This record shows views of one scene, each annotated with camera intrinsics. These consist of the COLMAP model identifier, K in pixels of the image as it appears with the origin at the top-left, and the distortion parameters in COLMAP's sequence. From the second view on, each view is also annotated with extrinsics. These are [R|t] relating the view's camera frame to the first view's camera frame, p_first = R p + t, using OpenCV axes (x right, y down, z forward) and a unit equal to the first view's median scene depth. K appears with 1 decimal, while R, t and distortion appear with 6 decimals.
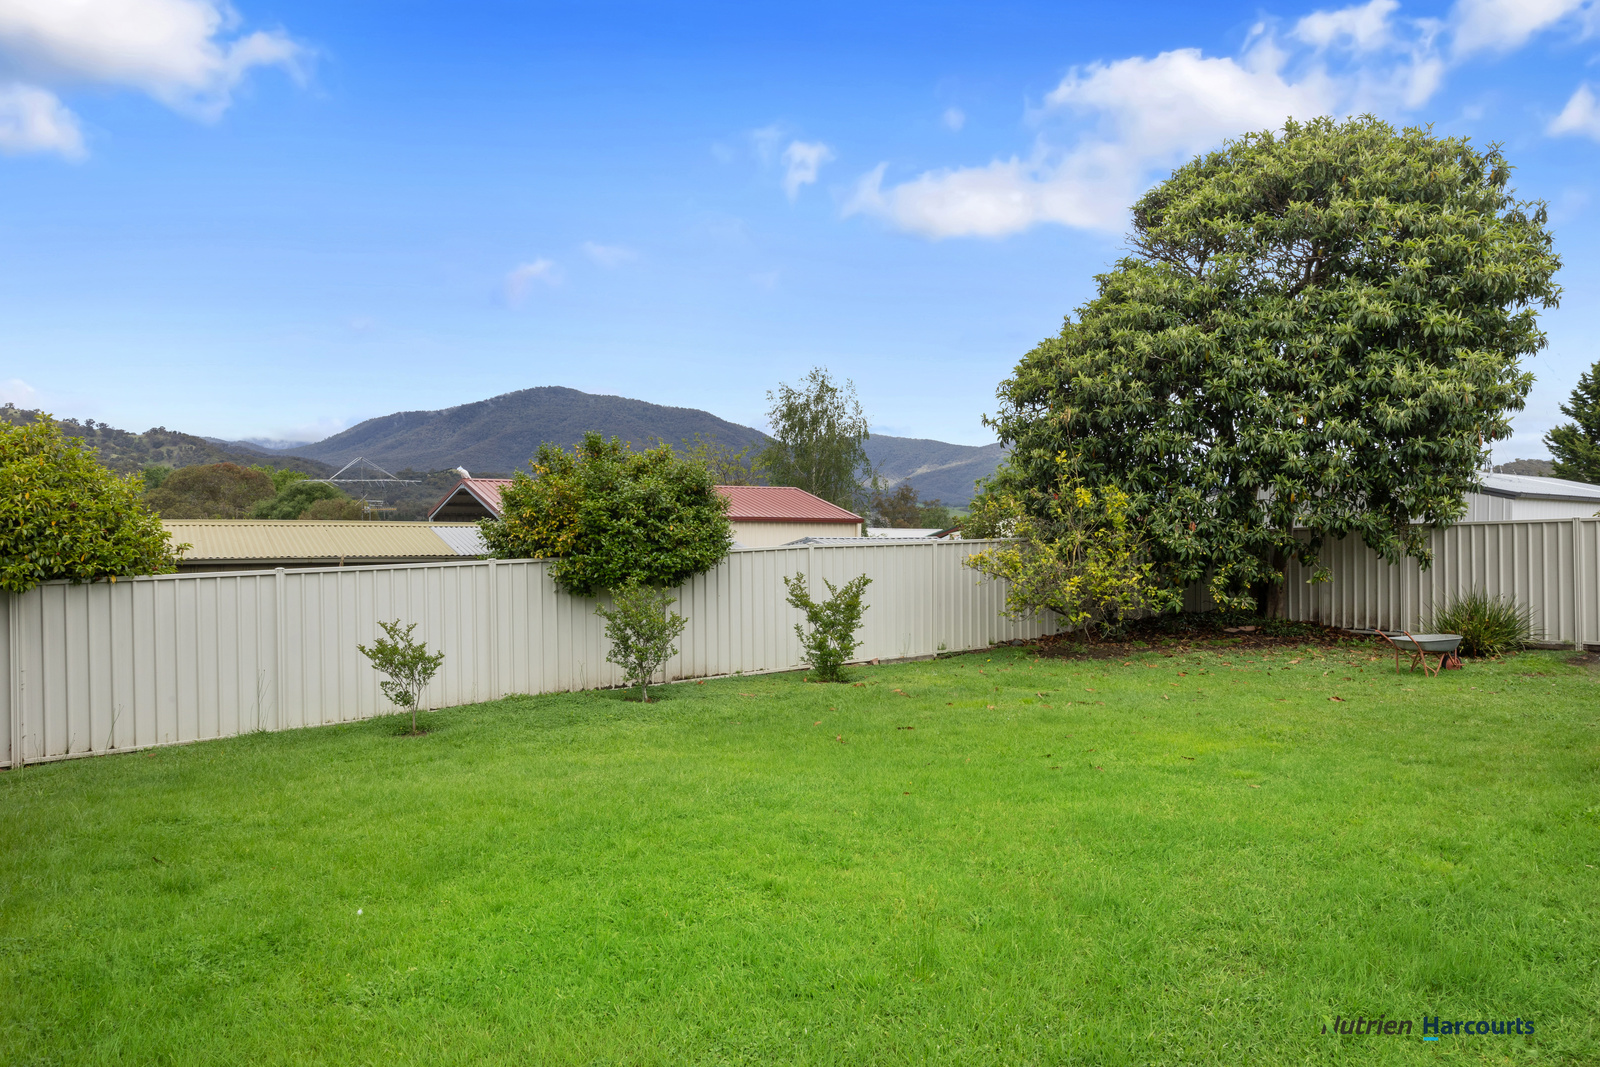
lens RADIAL K [[1063.5, 0, 799.9], [0, 1063.5, 536.8], [0, 0, 1]] dist [-0.015363, 0.001125]
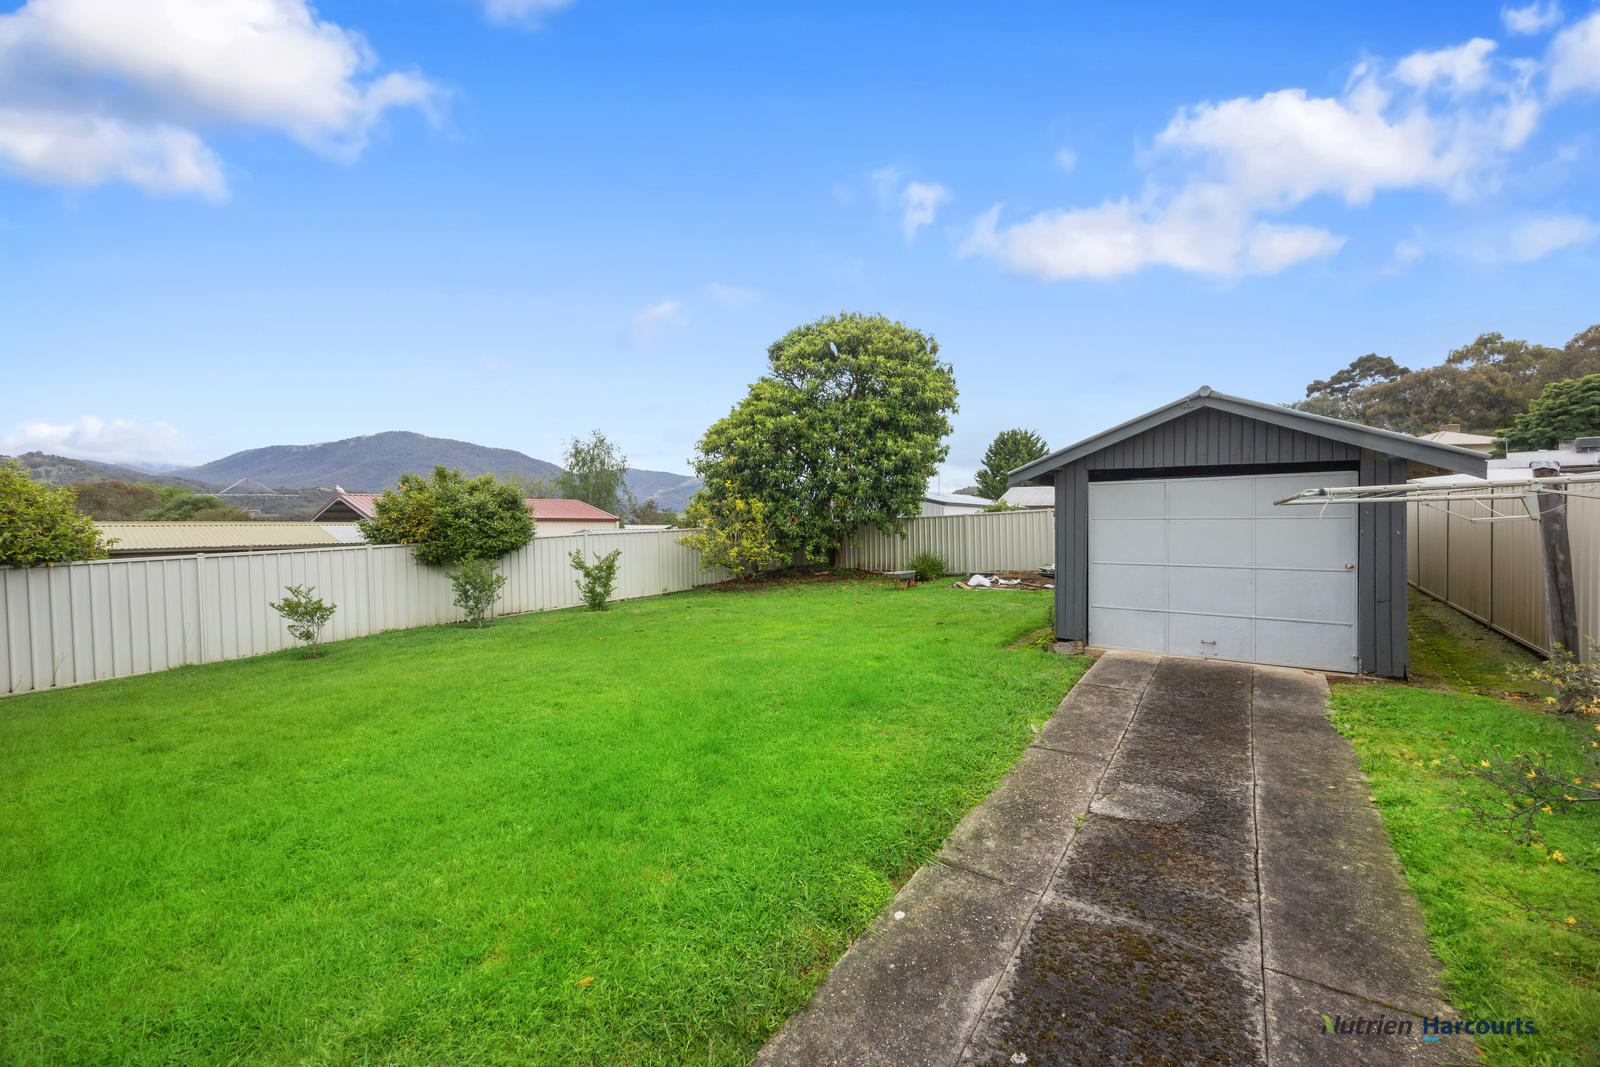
lens RADIAL K [[635.5, 0, 806.5], [0, 635.5, 531.9], [0, 0, 1]] dist [0.001266, -0.000002]
pose [[0.943714, -0.015673, 0.330392, 0.009810], [0.014871, 0.999877, 0.004955, 0.007256], [-0.330429, 0.000237, 0.943831, -0.105703]]
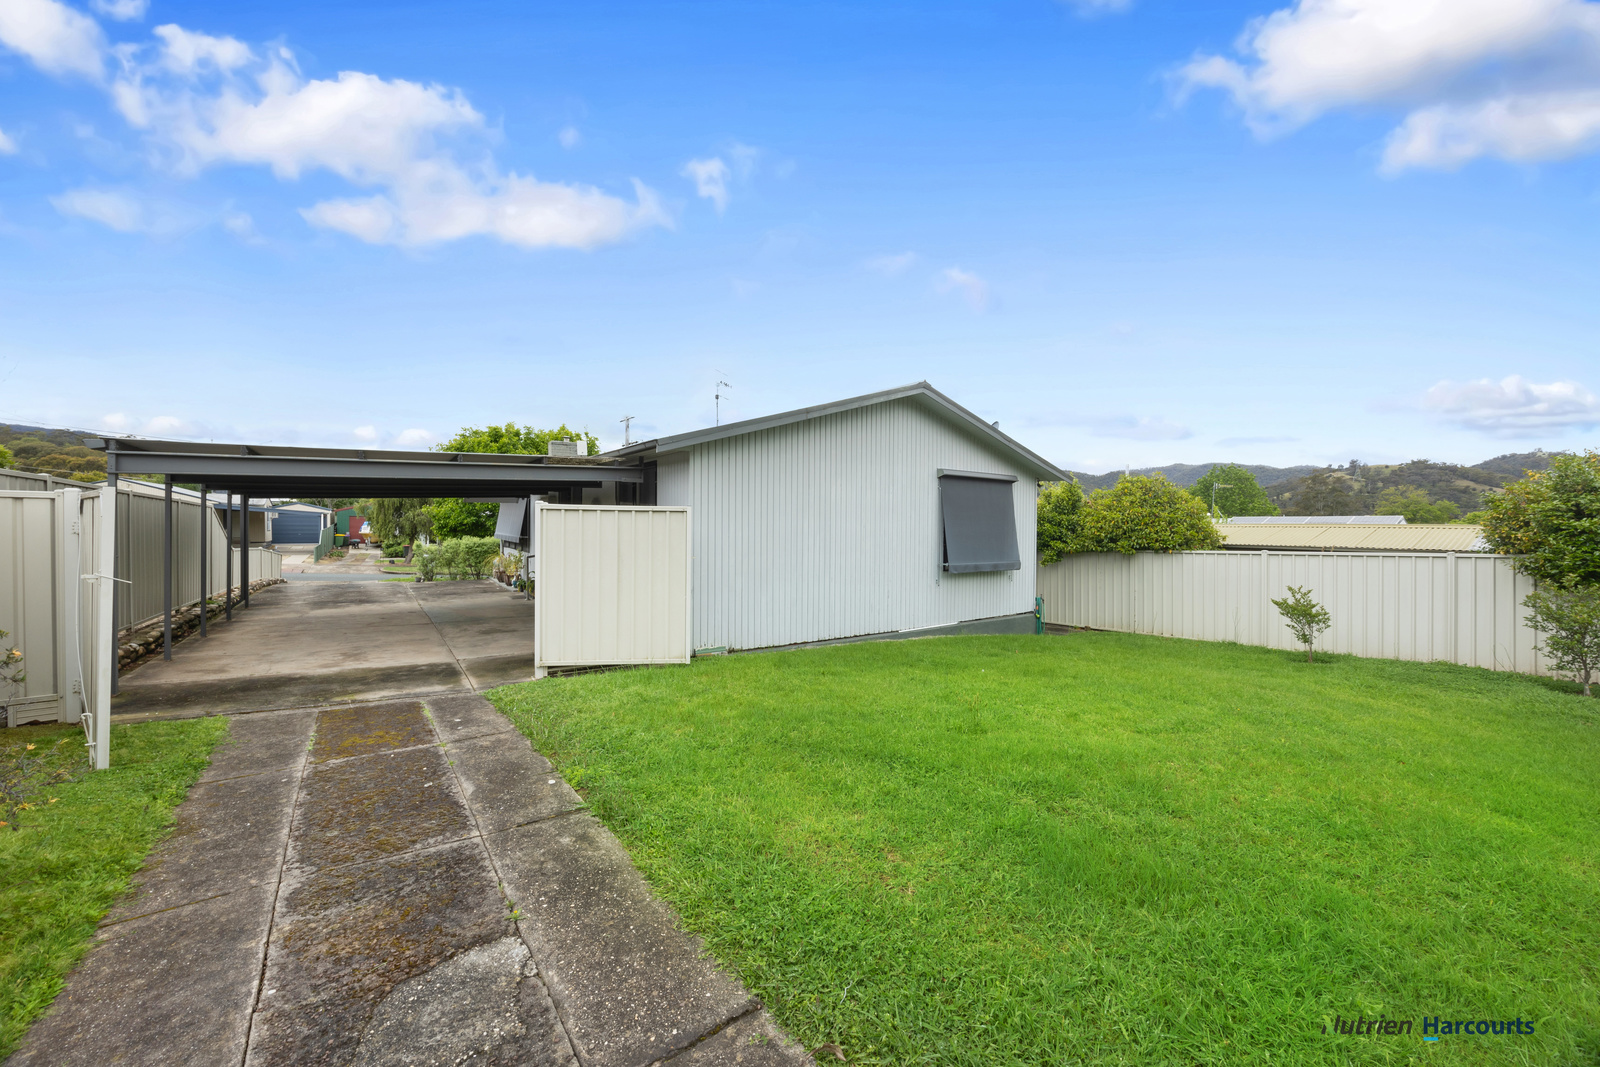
lens RADIAL K [[611.6, 0, 794.9], [0, 611.6, 526.2], [0, 0, 1]] dist [-0.005596, 0.000291]
pose [[-0.004440, 0.000091, -0.999990, 0.468789], [-0.026439, 0.999650, 0.000208, 0.009694], [0.999641, 0.026440, -0.004436, 0.251546]]
